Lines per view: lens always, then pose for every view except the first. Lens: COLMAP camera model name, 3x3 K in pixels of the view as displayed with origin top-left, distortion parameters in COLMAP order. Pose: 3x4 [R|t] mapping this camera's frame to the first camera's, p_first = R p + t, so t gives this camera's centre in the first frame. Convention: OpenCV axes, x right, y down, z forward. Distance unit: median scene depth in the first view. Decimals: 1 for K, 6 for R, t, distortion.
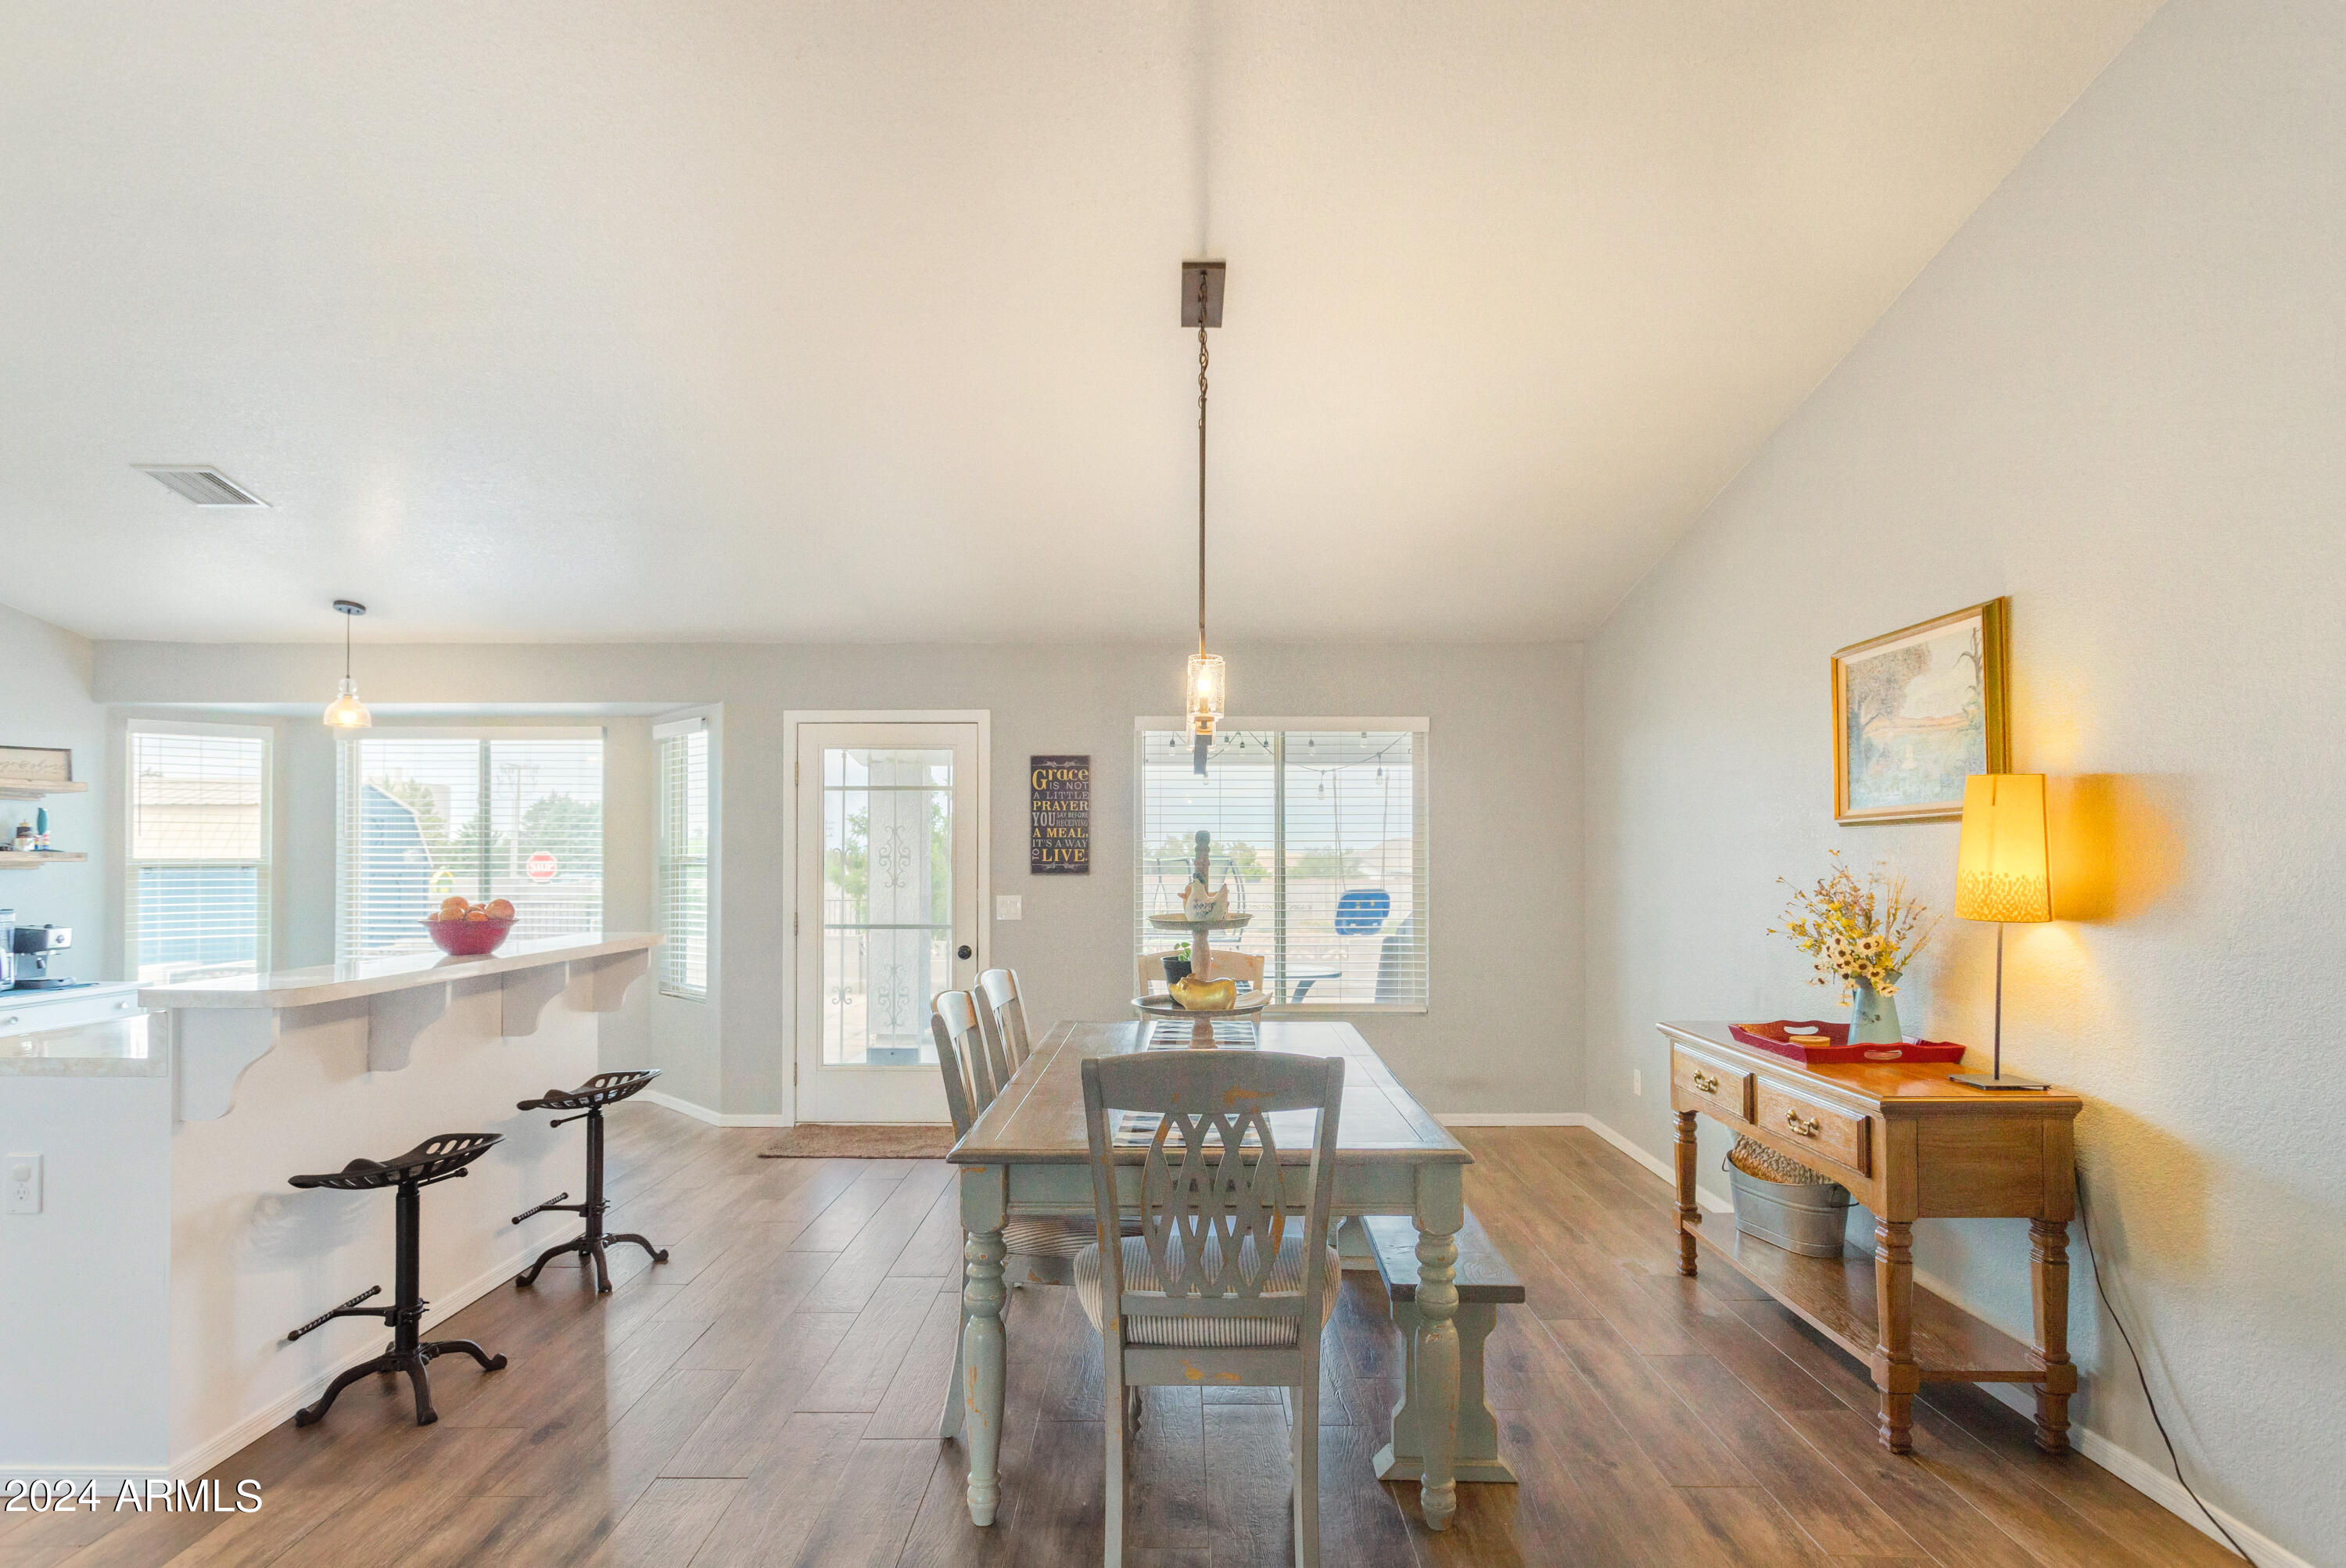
lens RADIAL K [[1127.4, 0, 1167.7], [0, 1127.4, 845.7], [0, 0, 1]] dist [-0.000554, 0.001695]
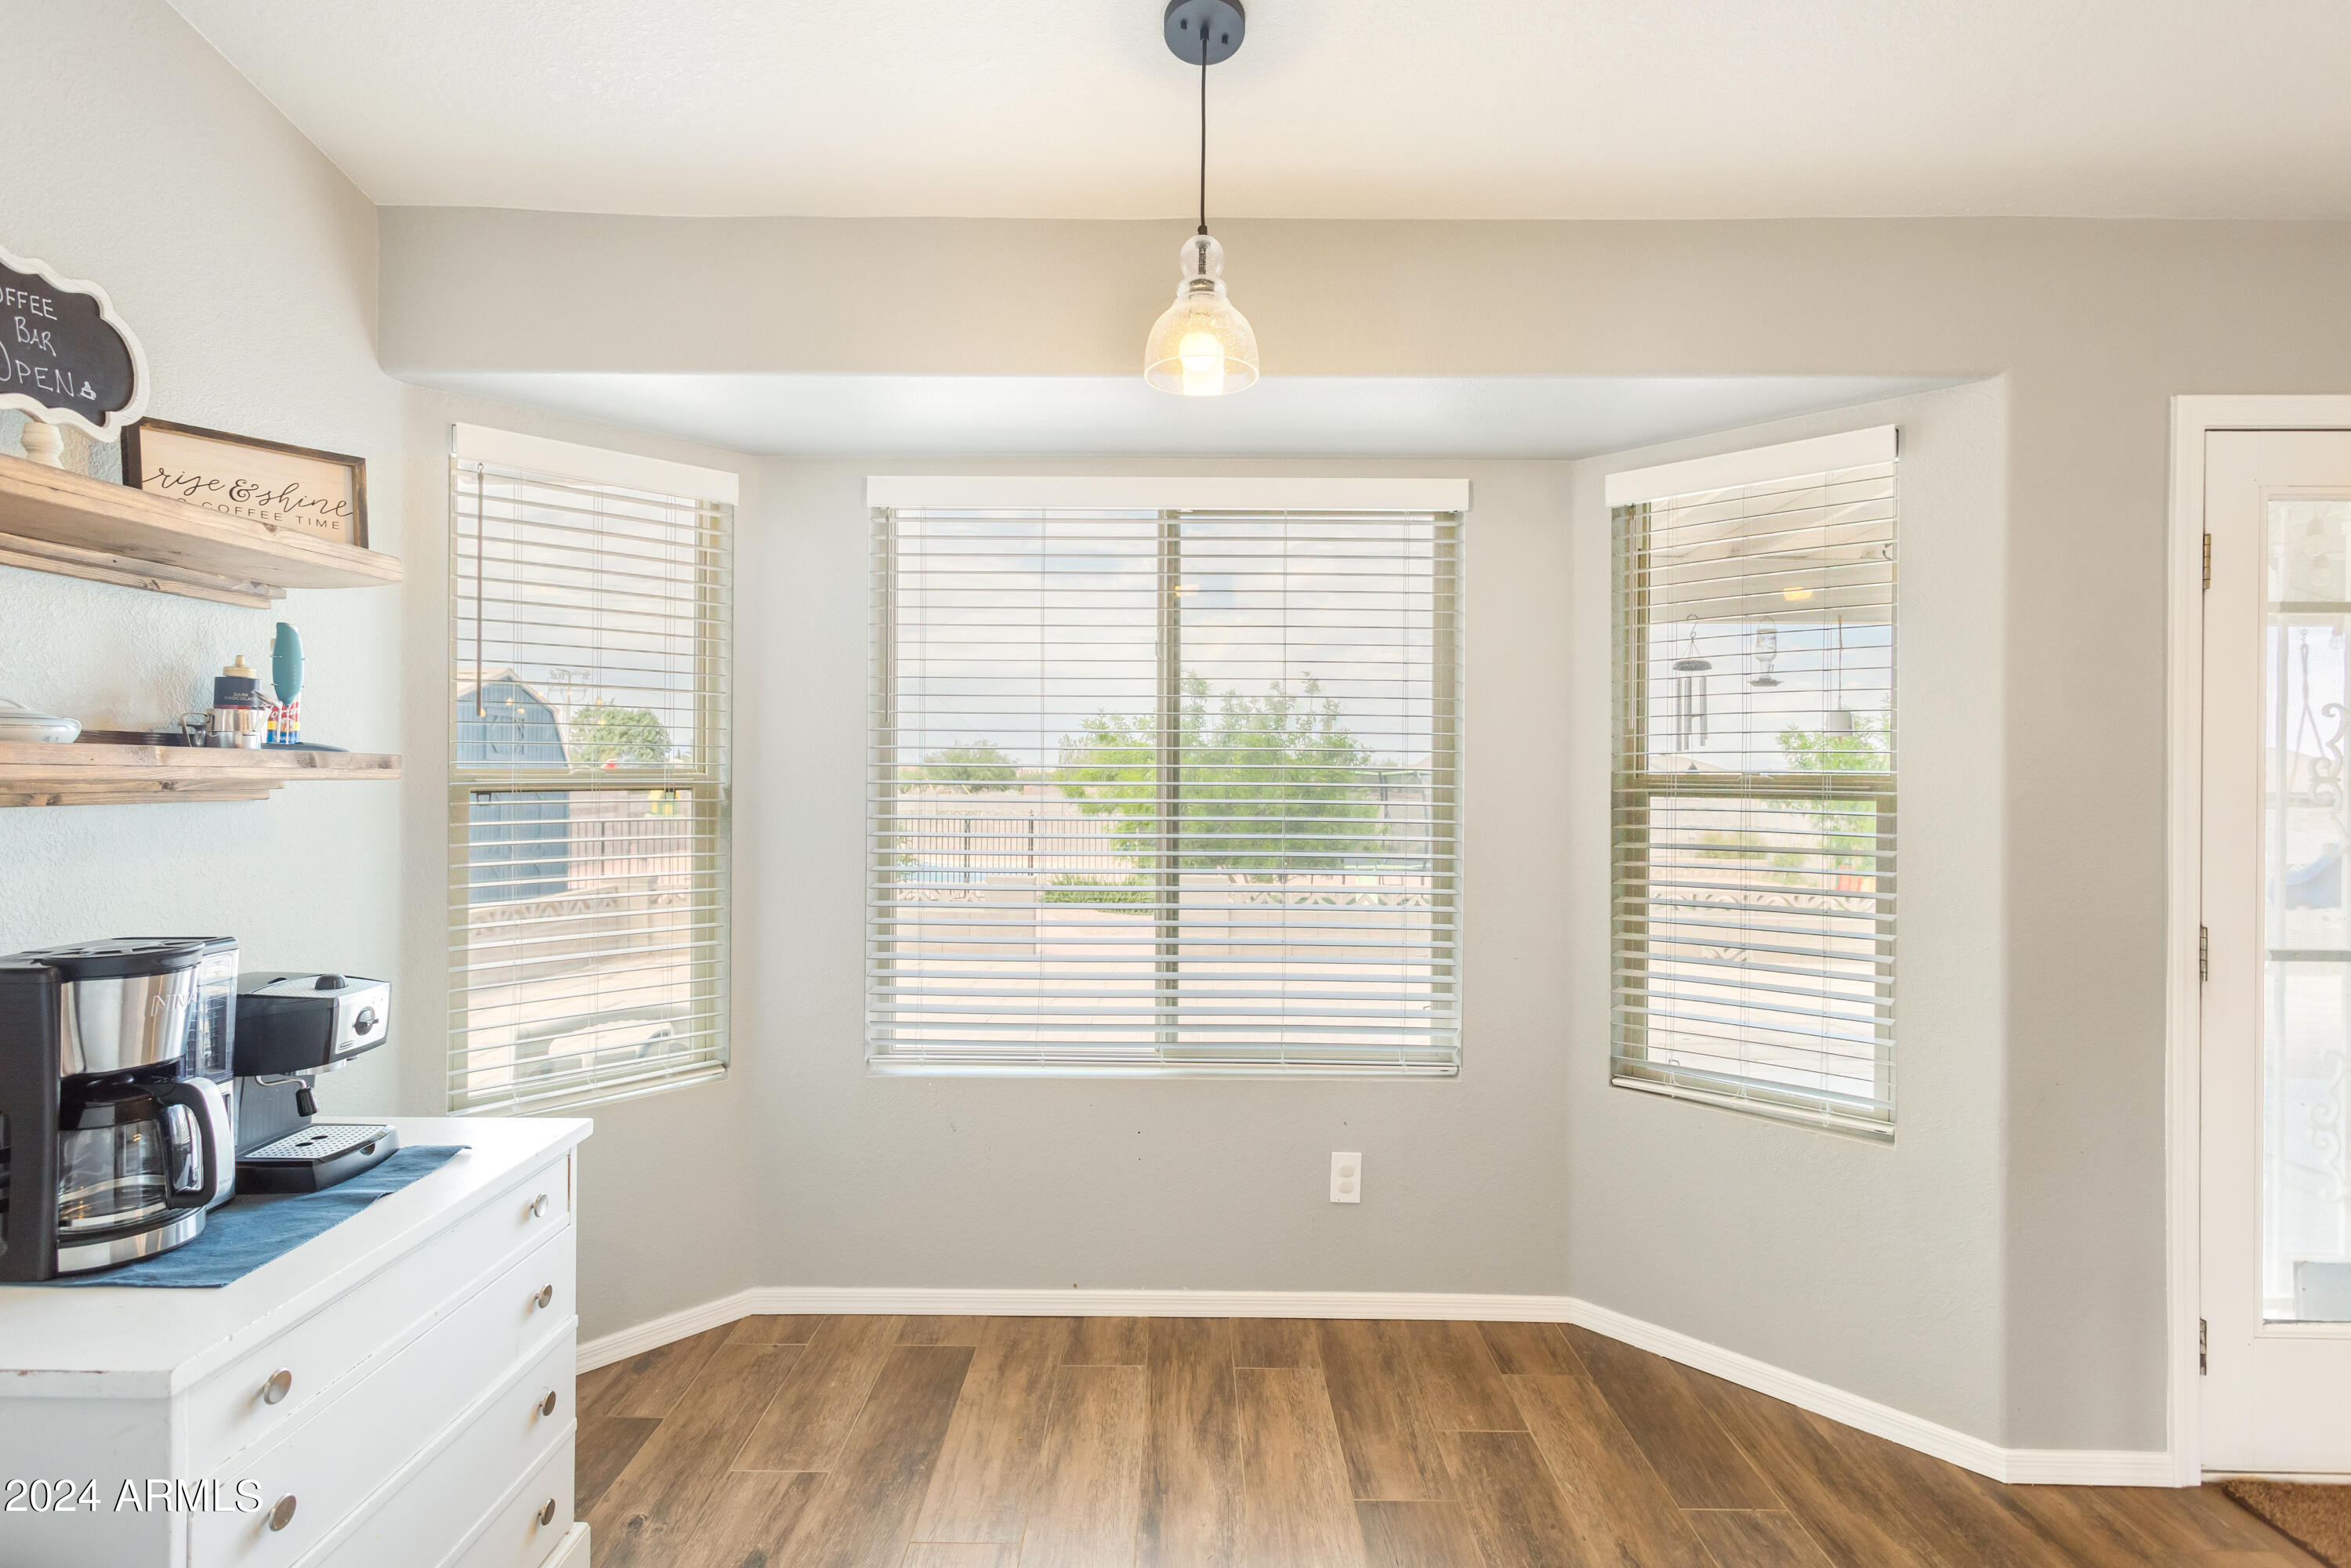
lens RADIAL K [[1129.7, 0, 1180.4], [0, 1129.7, 774.5], [0, 0, 1]] dist [-0.000554, 0.001695]
pose [[0.999878, 0.007000, -0.013982, -0.725820], [-0.006834, 0.999905, 0.011934, 0.006459], [0.014065, -0.011837, 0.999831, 0.664184]]
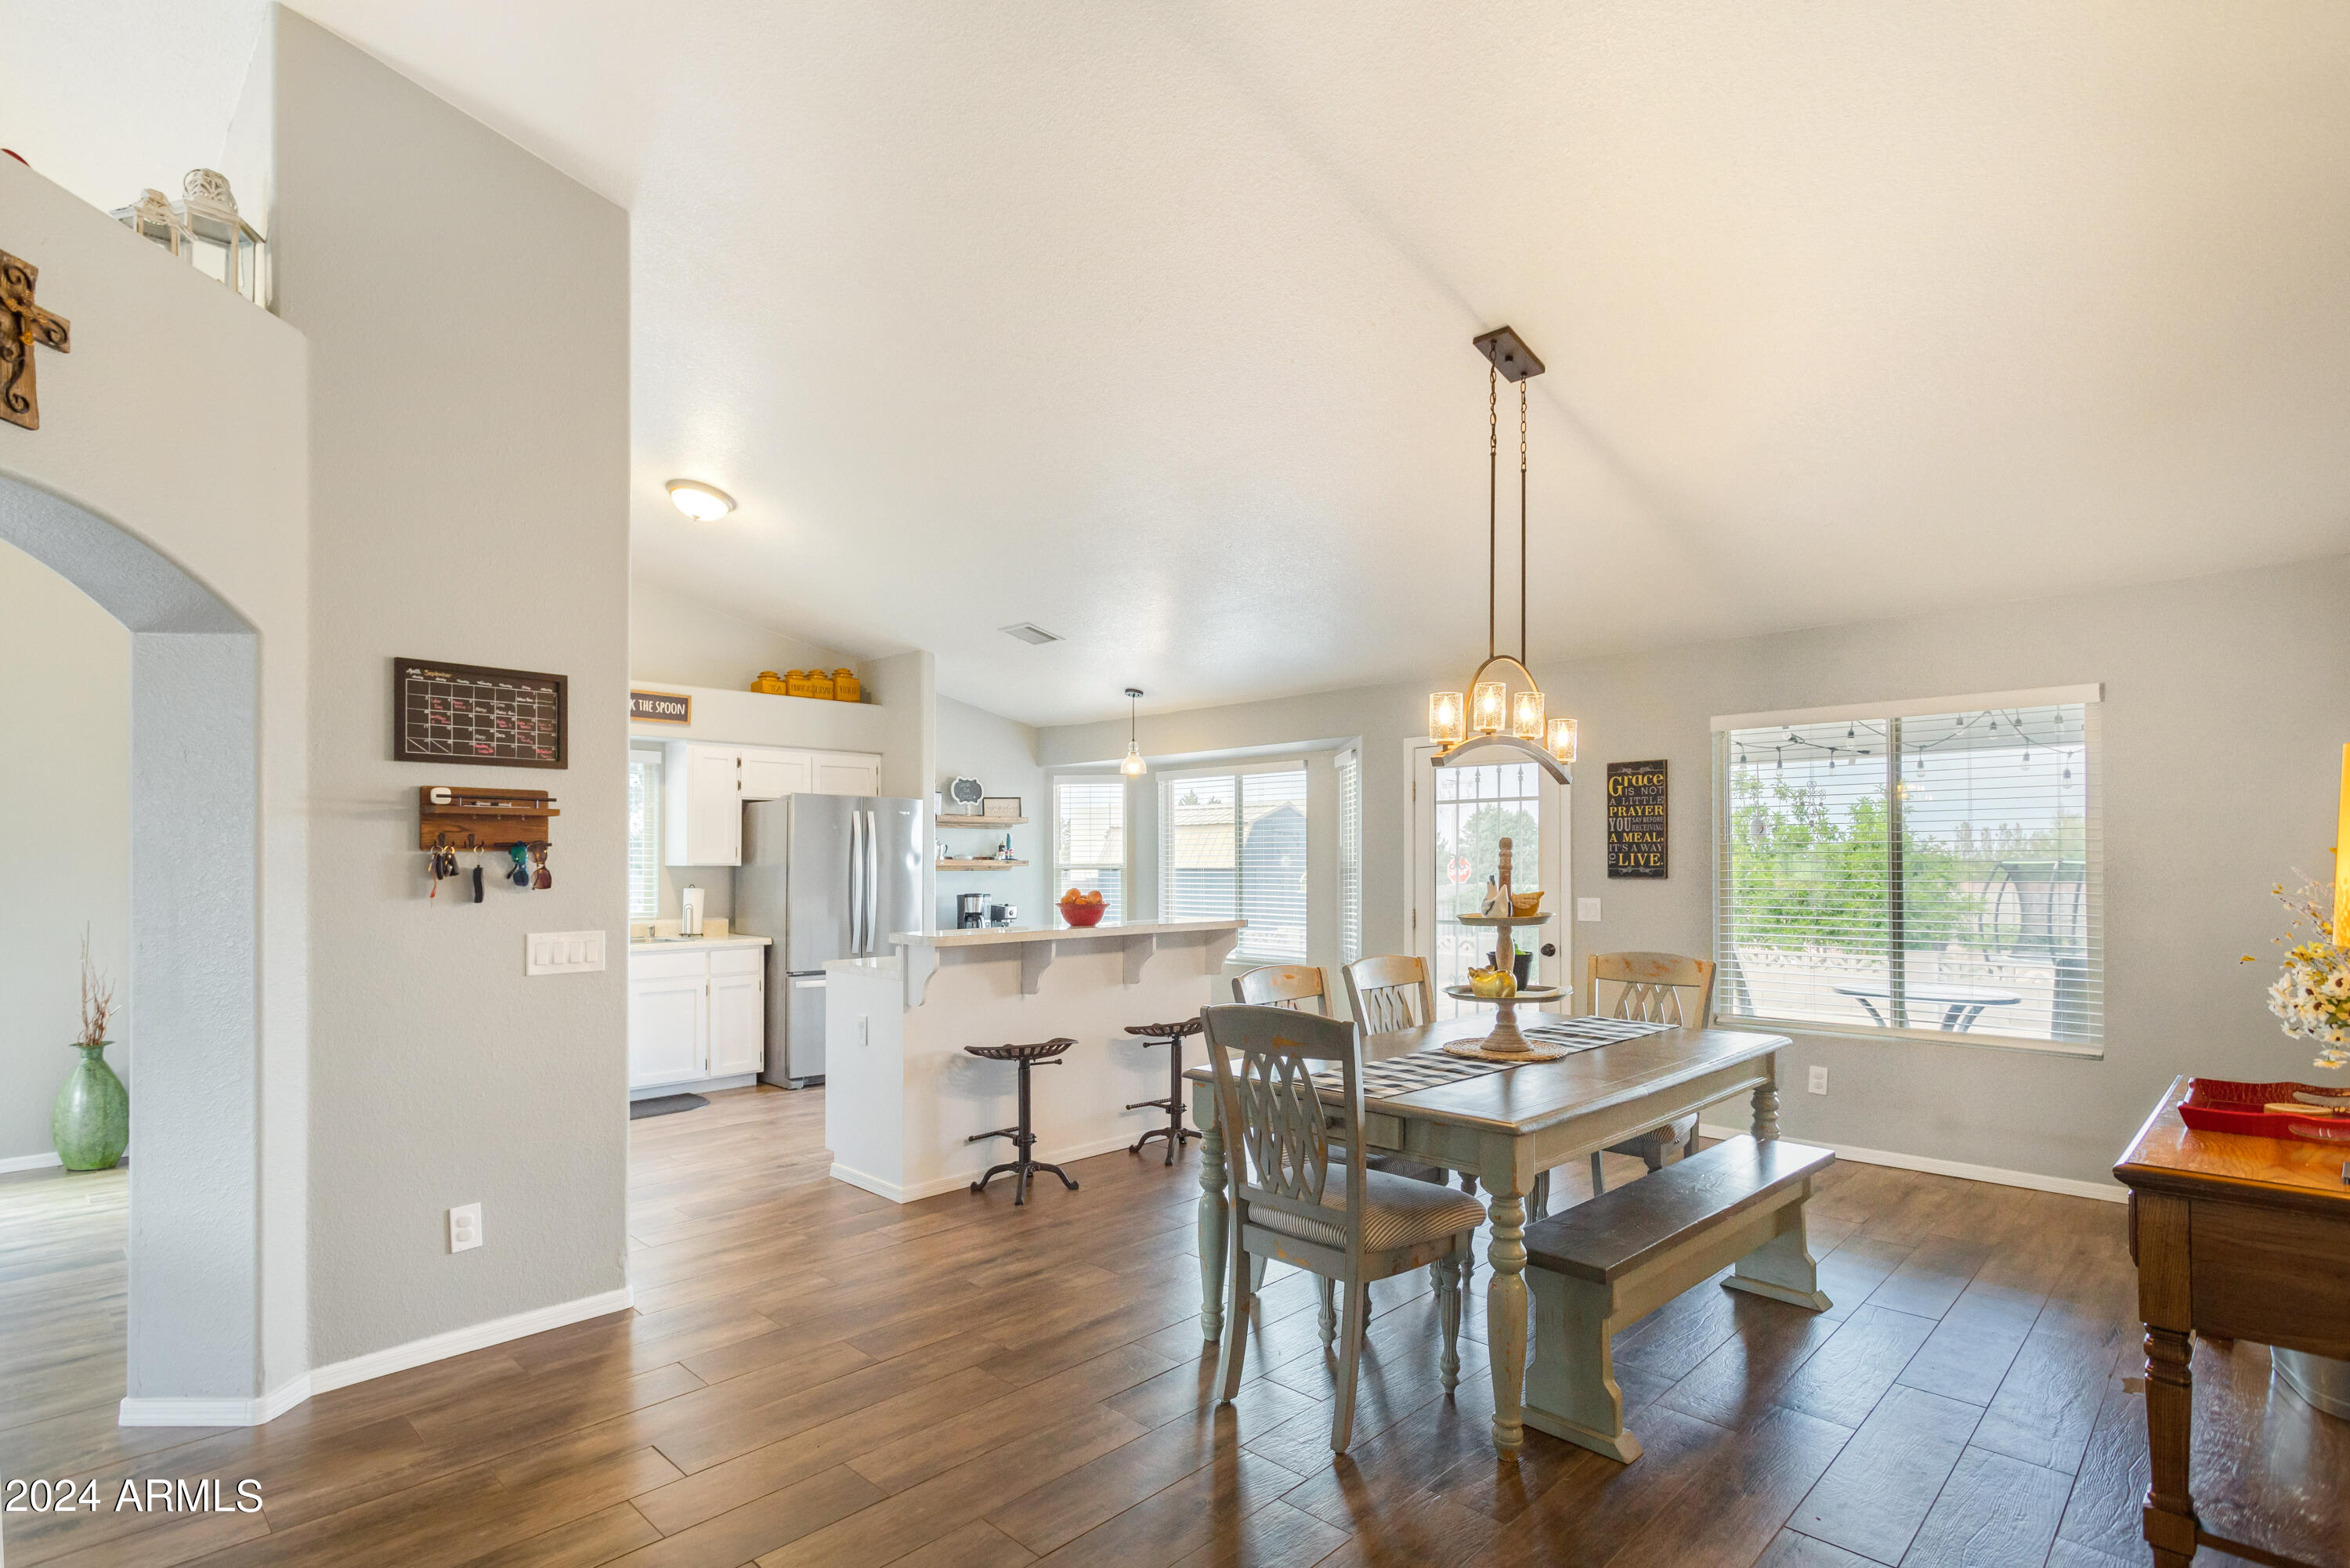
lens RADIAL K [[1129.2, 0, 1186.9], [0, 1129.2, 836.5], [0, 0, 1]] dist [-0.000554, 0.001695]
pose [[0.720865, -0.018588, -0.692826, 0.341240], [0.010235, 0.999817, -0.016176, 0.000058], [0.693000, 0.004570, 0.720923, -0.013439]]
